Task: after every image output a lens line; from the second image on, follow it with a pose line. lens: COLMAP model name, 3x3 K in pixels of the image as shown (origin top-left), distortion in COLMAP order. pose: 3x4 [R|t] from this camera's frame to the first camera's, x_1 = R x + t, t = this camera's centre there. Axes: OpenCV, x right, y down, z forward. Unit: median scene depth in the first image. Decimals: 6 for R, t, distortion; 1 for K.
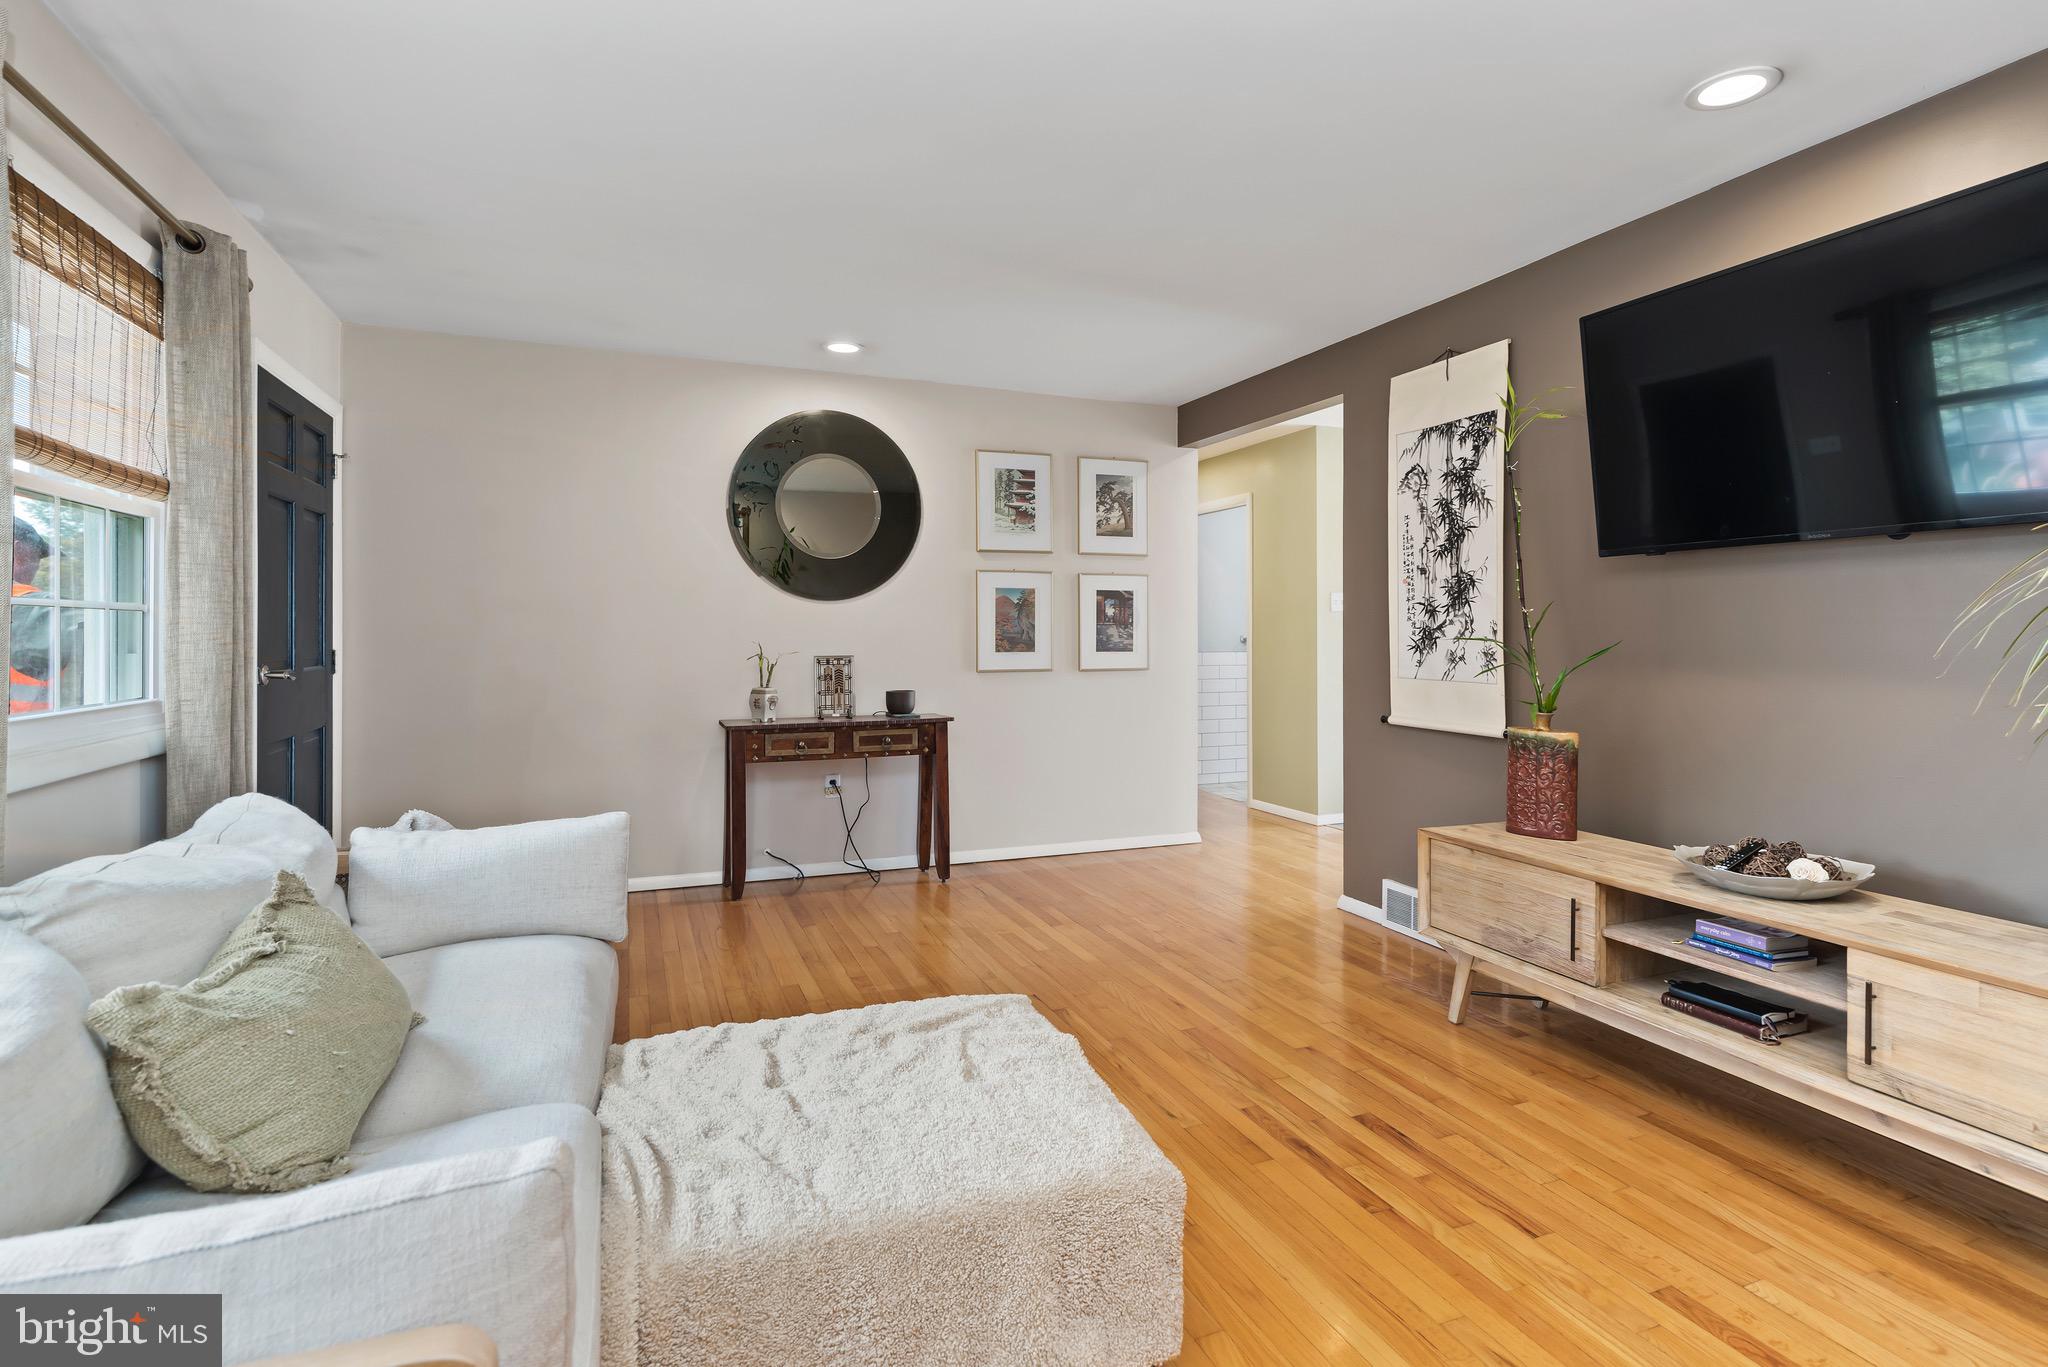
lens RADIAL K [[1006.0, 0, 1049.1], [0, 1006.0, 653.5], [0, 0, 1]] dist [0.001961, 0.000631]
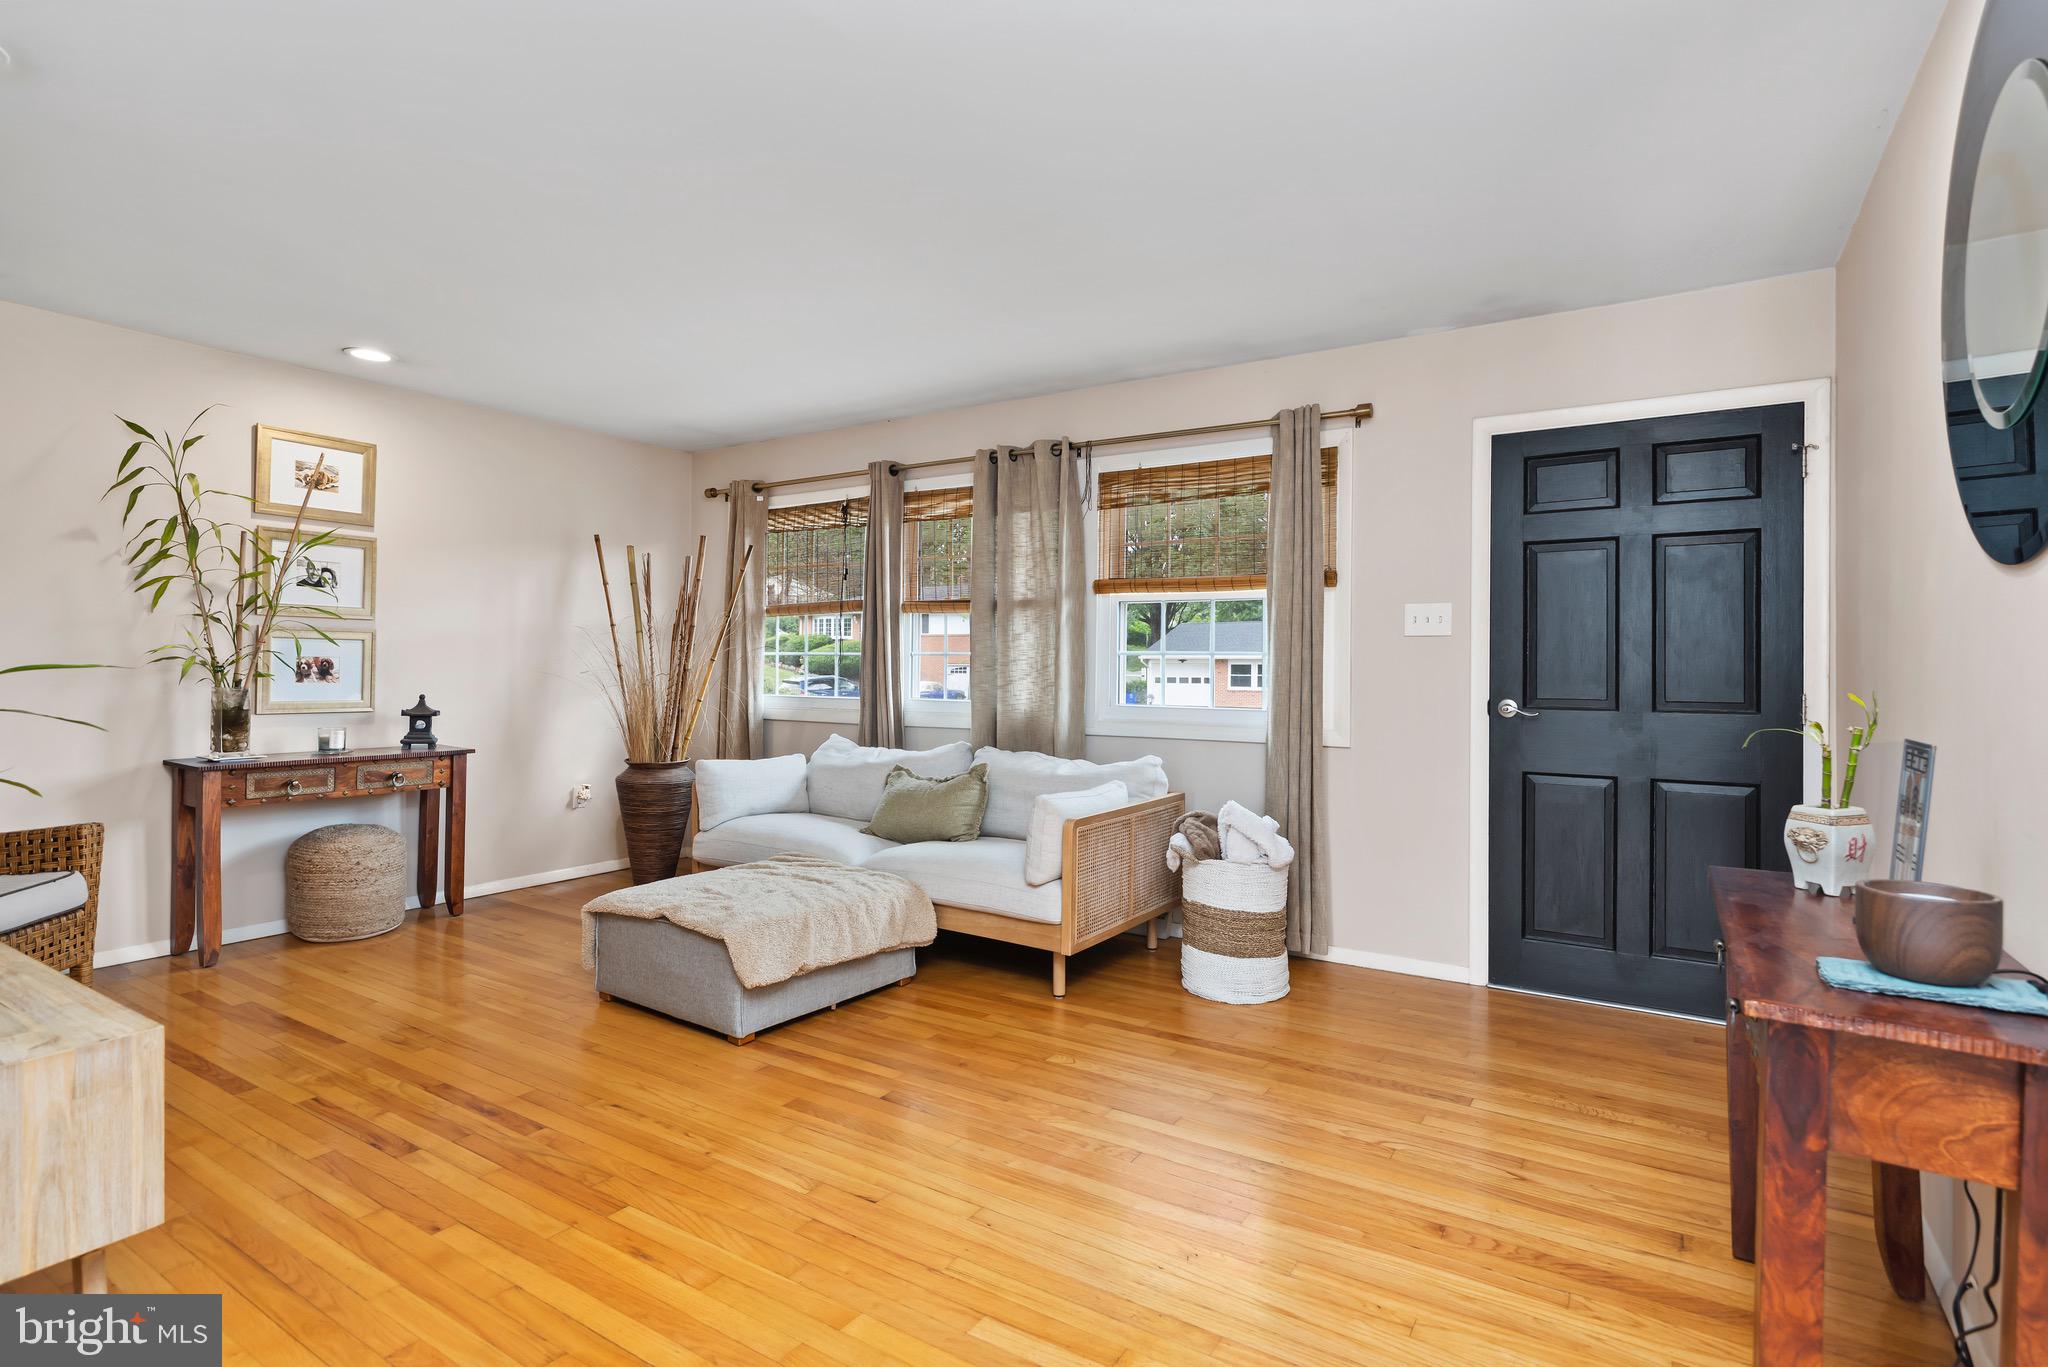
lens RADIAL K [[1011.9, 0, 1069.2], [0, 1011.9, 671.6], [0, 0, 1]] dist [0.004935, 0.001074]
pose [[-0.804203, -0.004407, -0.594338, 0.256114], [-0.019973, 0.999608, 0.019613, -0.027168], [0.594019, 0.027643, -0.803976, 1.450385]]
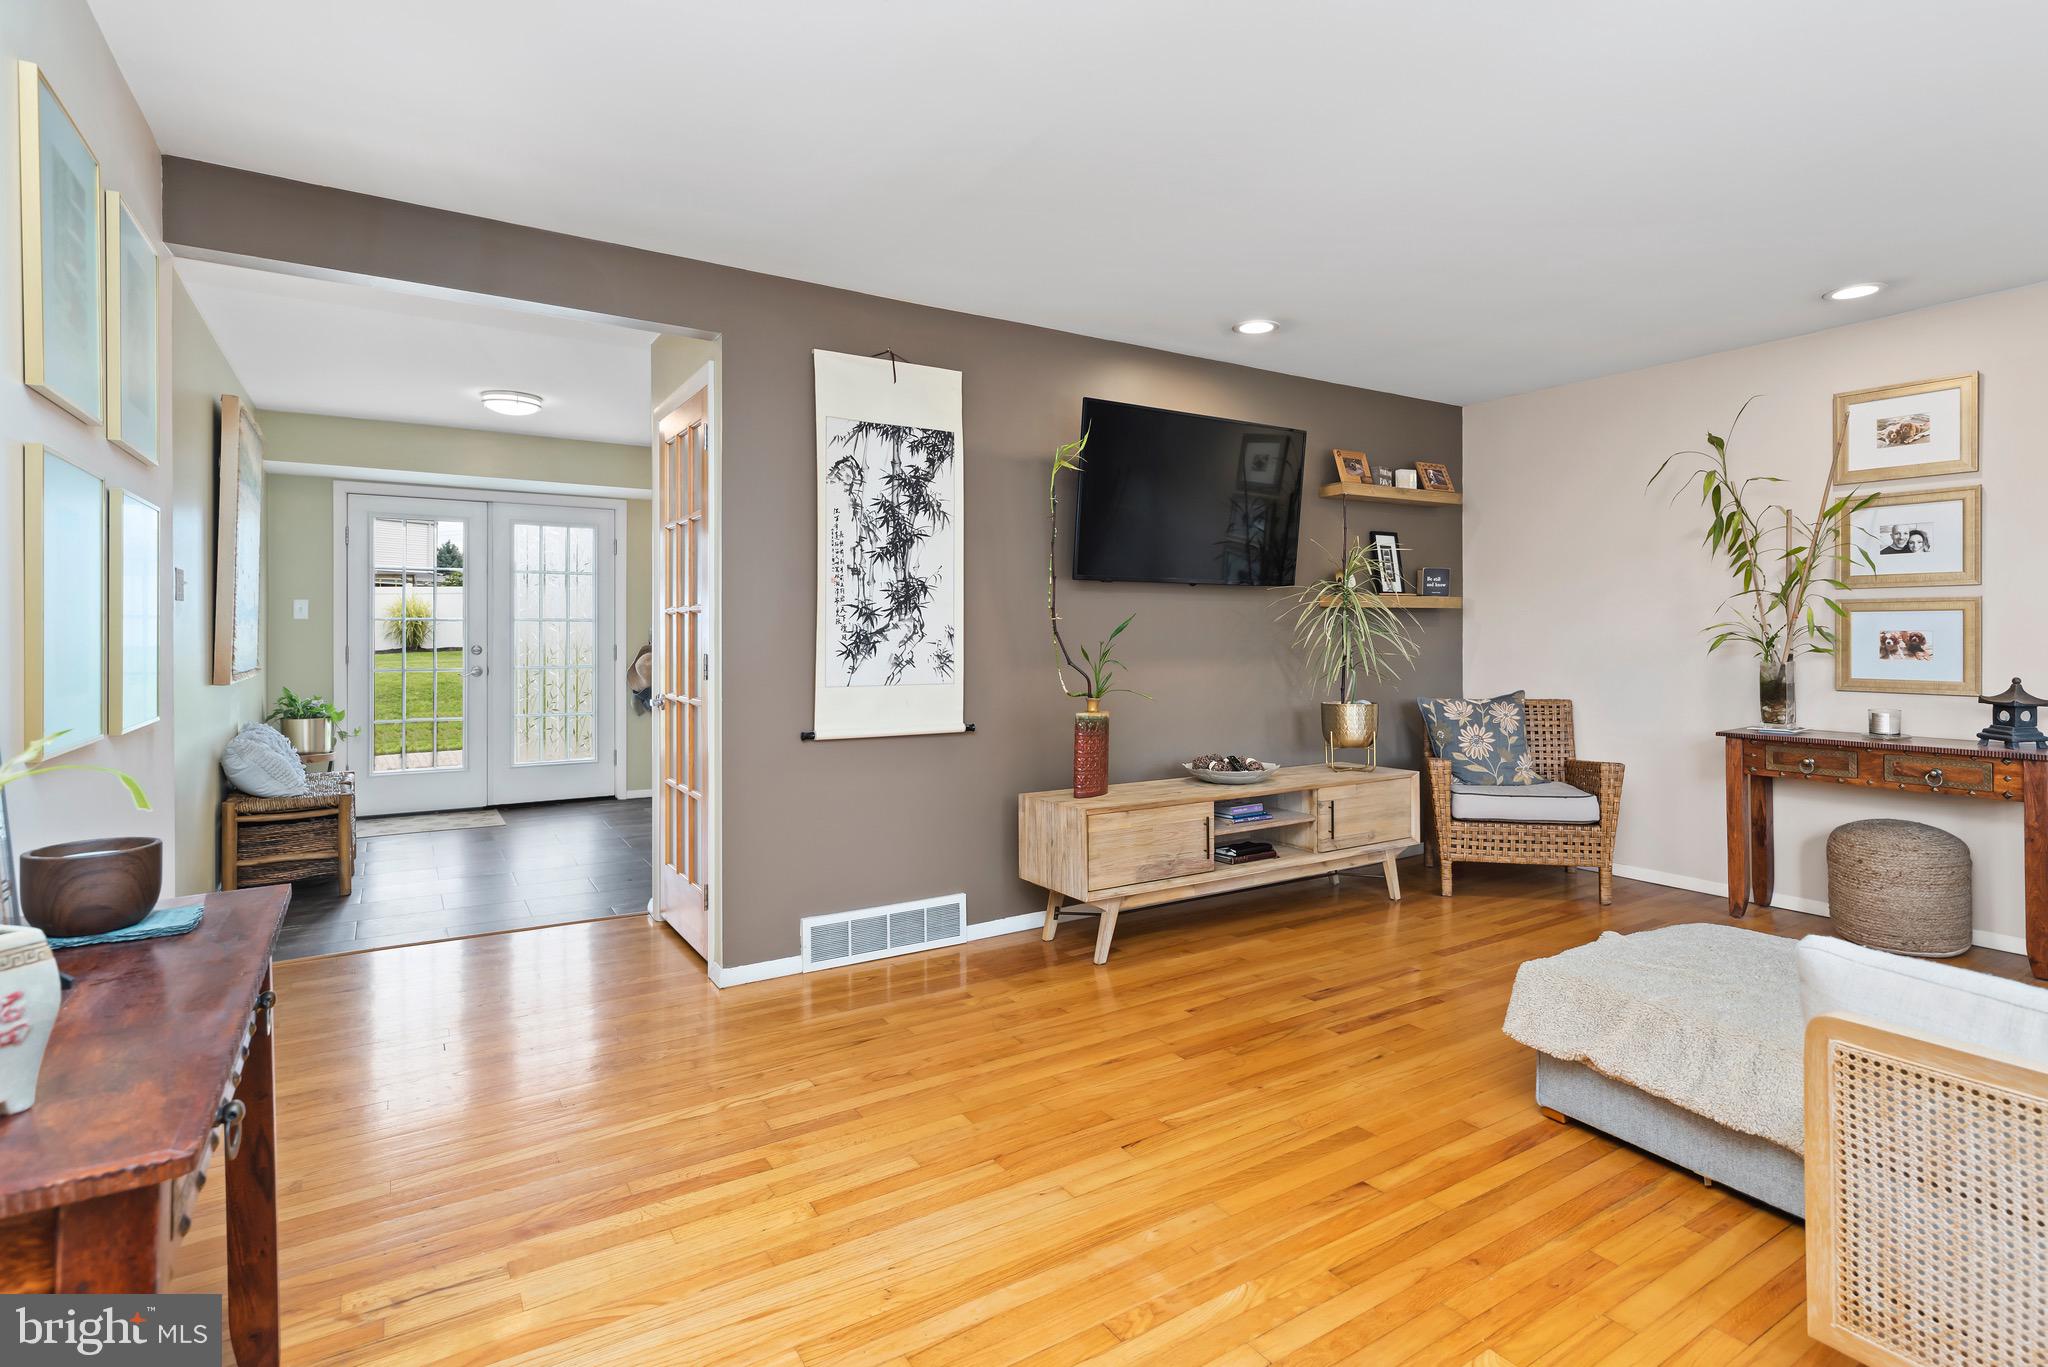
lens RADIAL K [[1021.7, 0, 1038.6], [0, 1021.7, 657.1], [0, 0, 1]] dist [-0.000489, -0.000653]
pose [[-0.175212, -0.020776, 0.984312, -0.636806], [0.022219, 0.999439, 0.025051, -0.023186], [-0.984280, 0.026259, -0.174652, 1.058166]]
